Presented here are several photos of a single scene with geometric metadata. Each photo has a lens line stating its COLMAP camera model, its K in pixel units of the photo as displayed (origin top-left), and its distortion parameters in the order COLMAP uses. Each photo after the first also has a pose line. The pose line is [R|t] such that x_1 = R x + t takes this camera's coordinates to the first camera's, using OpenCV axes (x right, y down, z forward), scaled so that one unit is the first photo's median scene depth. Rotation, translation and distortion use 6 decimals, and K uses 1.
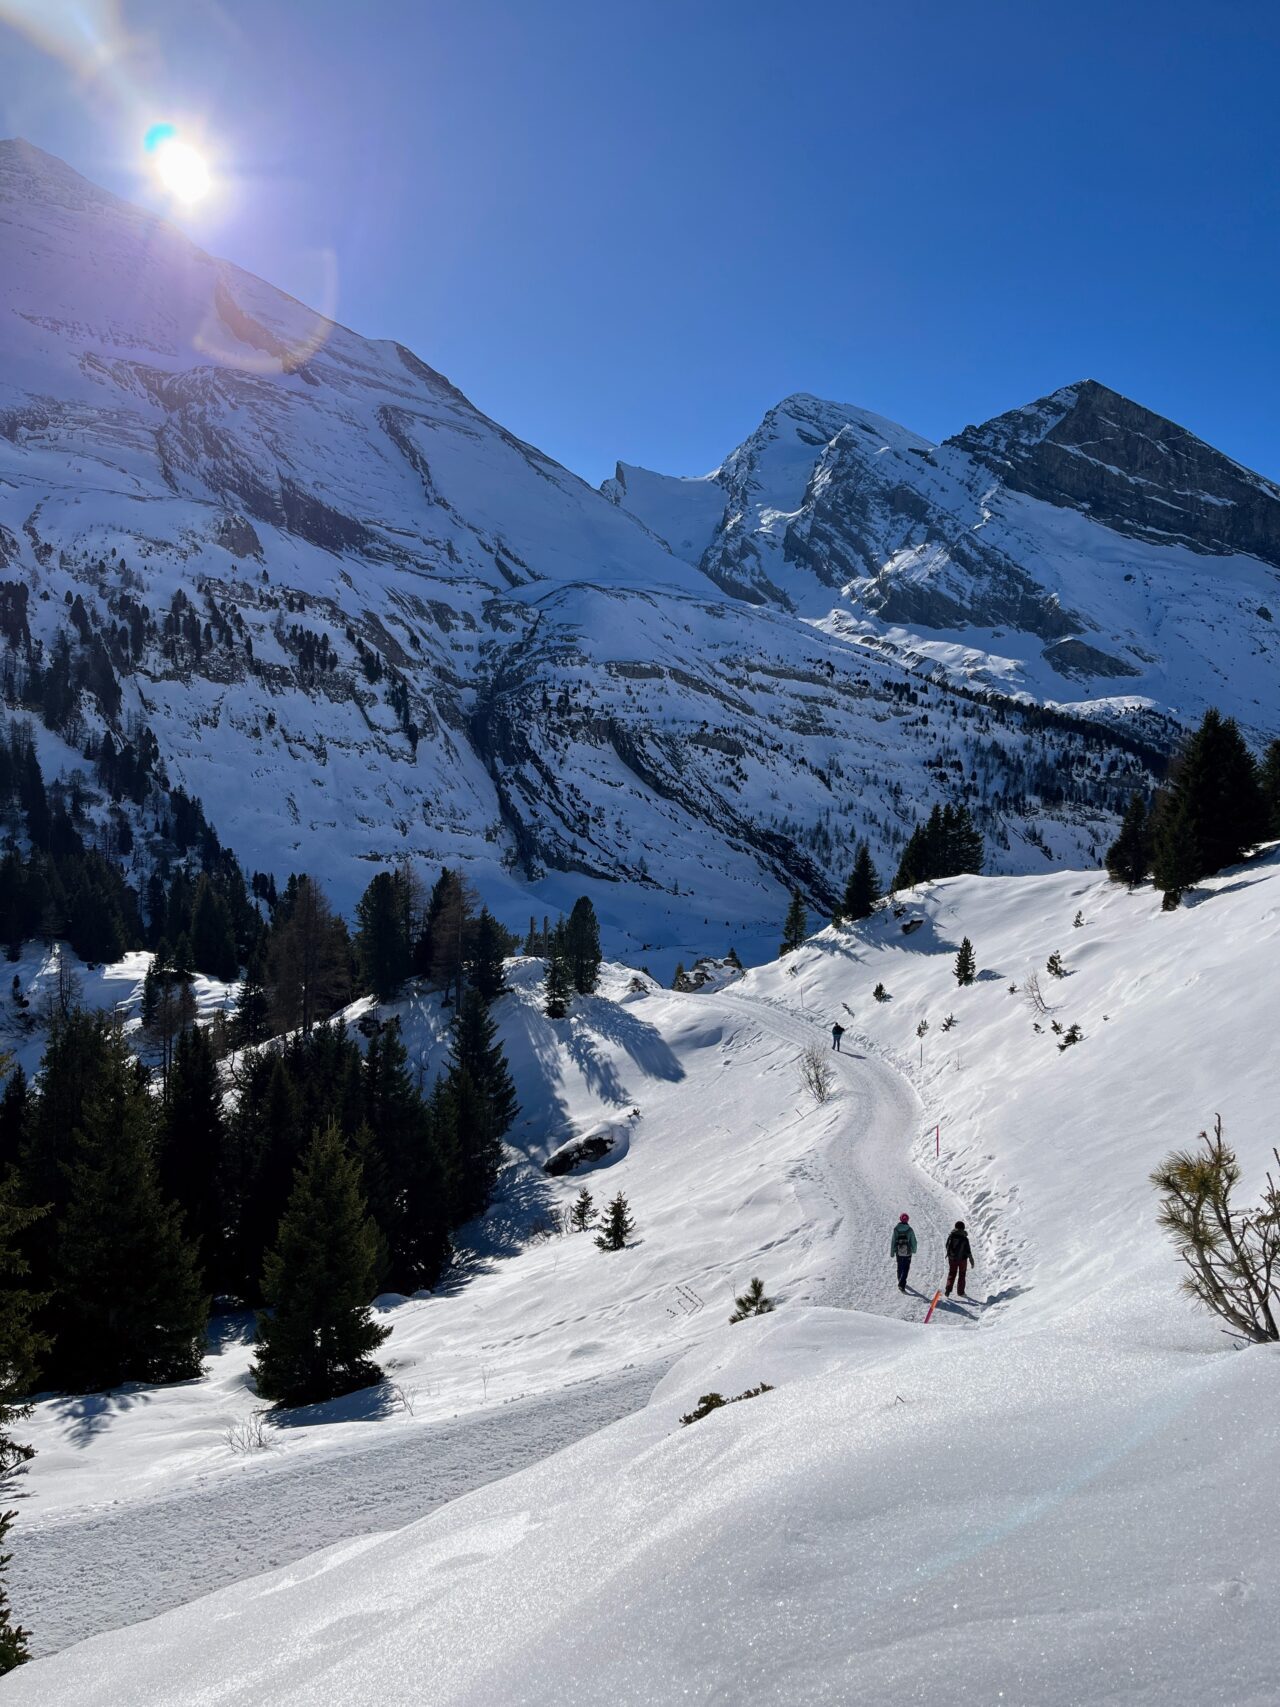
lens RADIAL K [[1291.3, 0, 640.0], [0, 1291.3, 853.5], [0, 0, 1]] dist [0.055279, -0.059312]
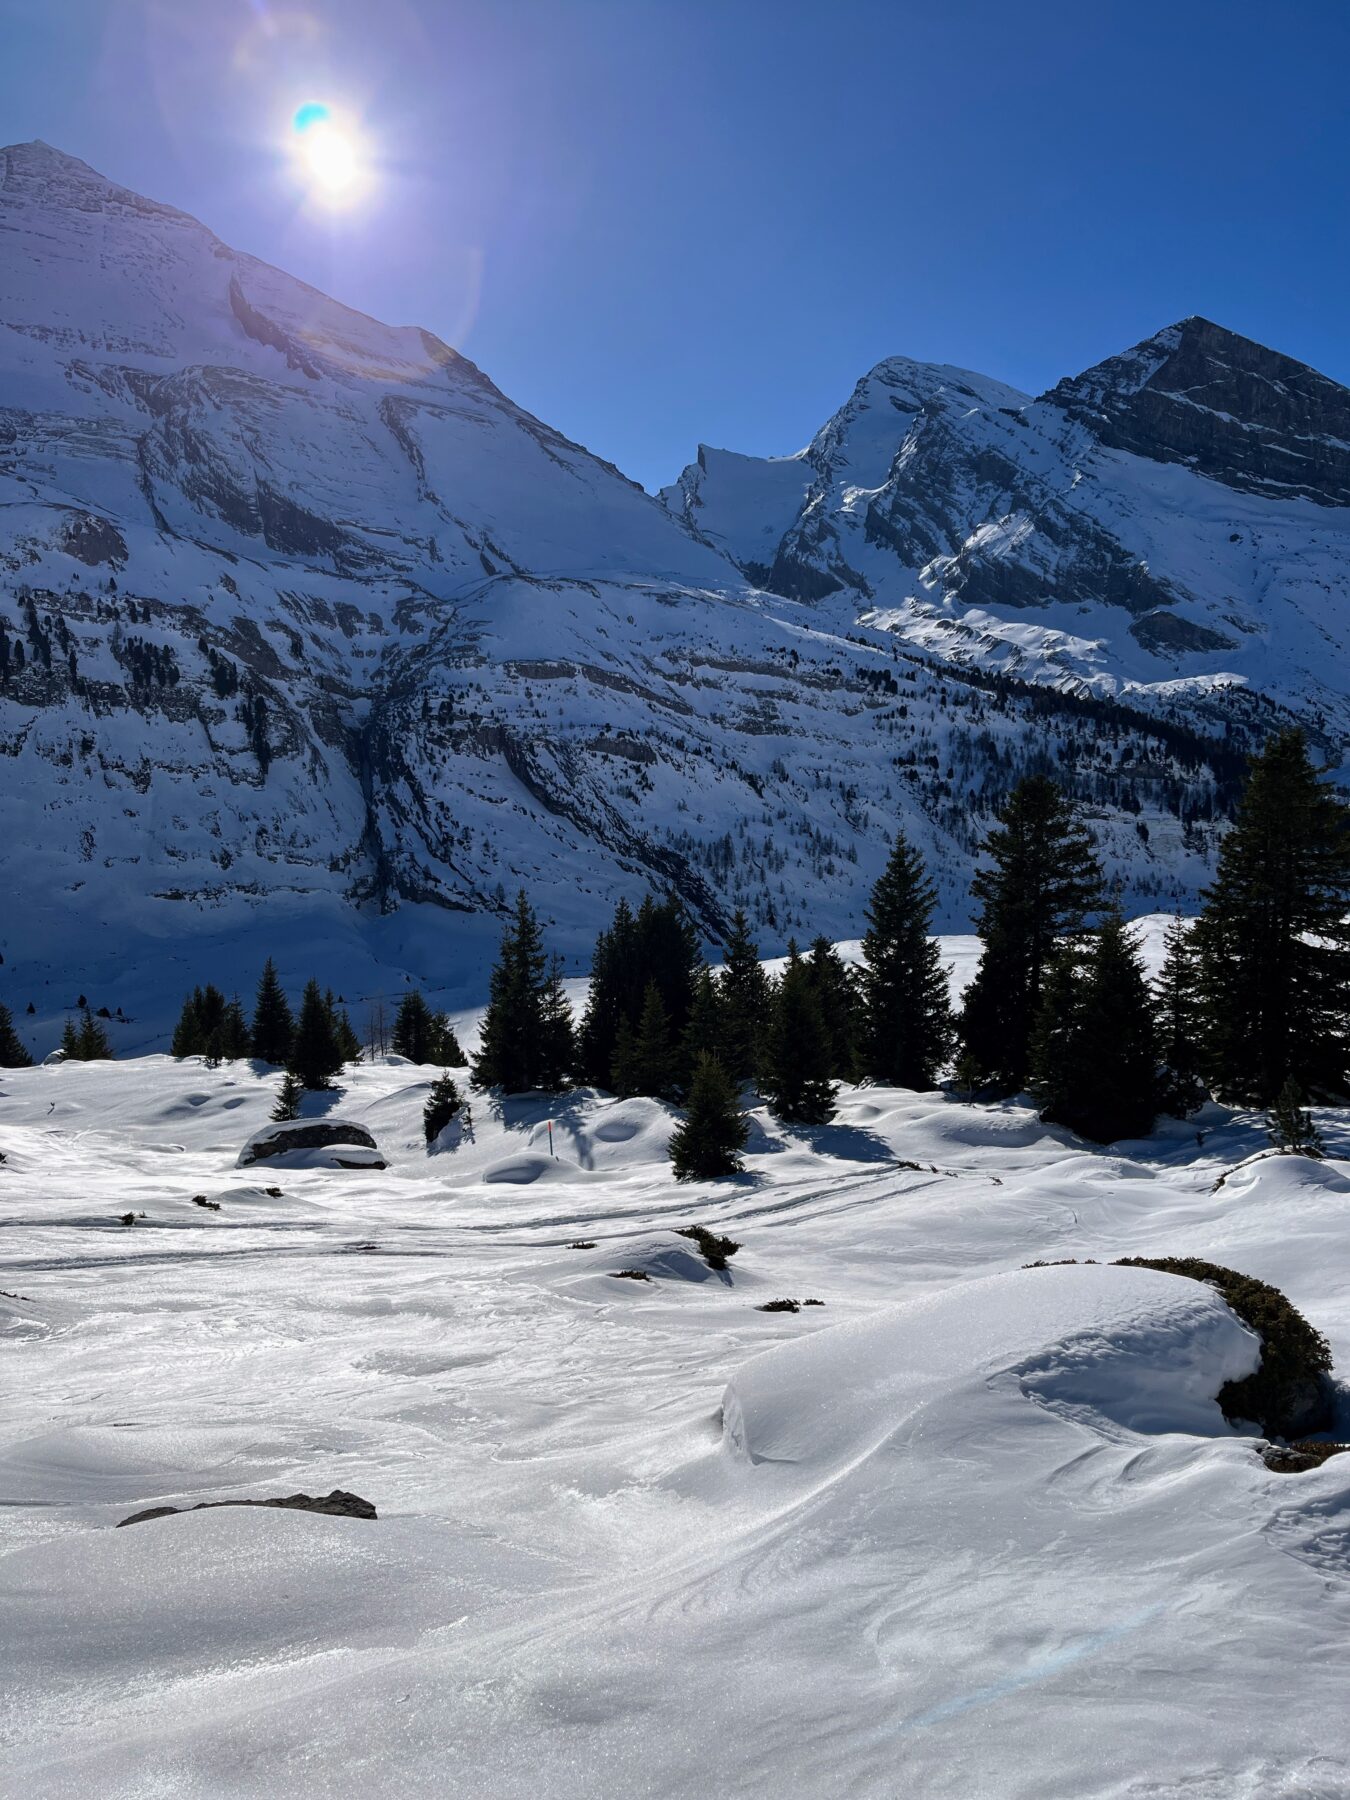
lens RADIAL K [[1361.6, 0, 675.0], [0, 1361.6, 900.0], [0, 0, 1]] dist [0.055279, -0.059312]
pose [[0.995729, -0.033836, -0.085905, 0.137349], [0.035910, 0.999097, 0.022709, -0.001819], [0.085059, -0.025697, 0.996044, 0.061564]]
